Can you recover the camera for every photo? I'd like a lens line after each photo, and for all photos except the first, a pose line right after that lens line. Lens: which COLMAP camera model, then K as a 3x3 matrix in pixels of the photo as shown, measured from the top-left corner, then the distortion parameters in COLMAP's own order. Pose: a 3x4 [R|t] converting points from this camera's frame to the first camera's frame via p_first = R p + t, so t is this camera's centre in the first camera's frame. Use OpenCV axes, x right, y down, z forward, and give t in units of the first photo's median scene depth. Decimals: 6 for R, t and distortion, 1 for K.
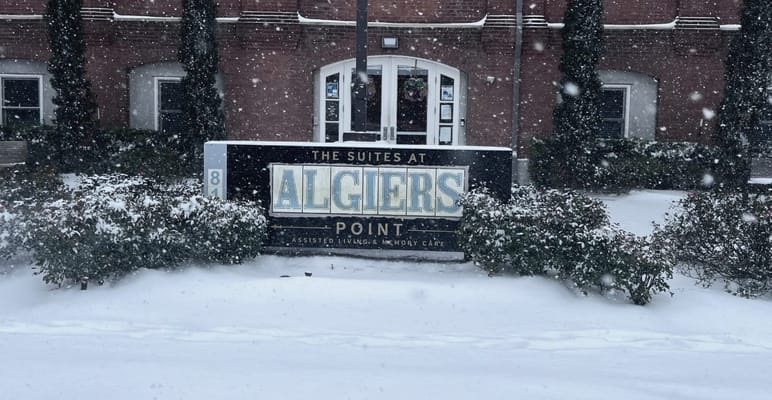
lens RADIAL K [[615.0, 0, 392.3], [0, 615.0, 182.2], [0, 0, 1]] dist [0.069388, -0.001104]
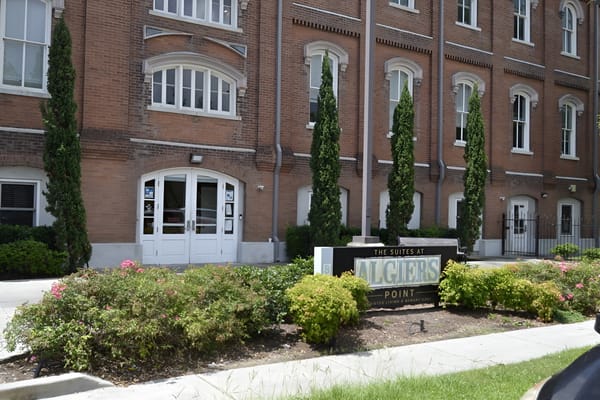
lens RADIAL K [[488.2, 0, 300.0], [0, 488.2, 200.0], [0, 0, 1]] dist [-0.018705, 0.000054]
pose [[0.856002, 0.013600, 0.516793, -0.985067], [0.042067, 0.994506, -0.095851, -0.066307], [-0.515257, 0.103789, 0.850728, -0.045190]]
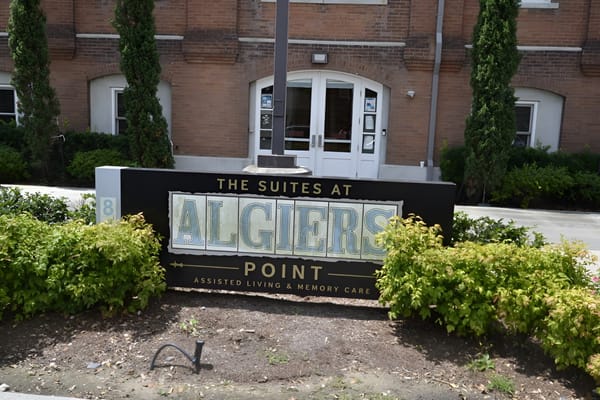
lens RADIAL K [[488.2, 0, 300.0], [0, 488.2, 200.0], [0, 0, 1]] dist [-0.018705, 0.000054]
pose [[0.998759, 0.024314, -0.043456, 0.013599], [-0.021871, 0.998200, 0.055845, -0.061003], [0.044735, -0.054826, 0.997493, 0.329564]]
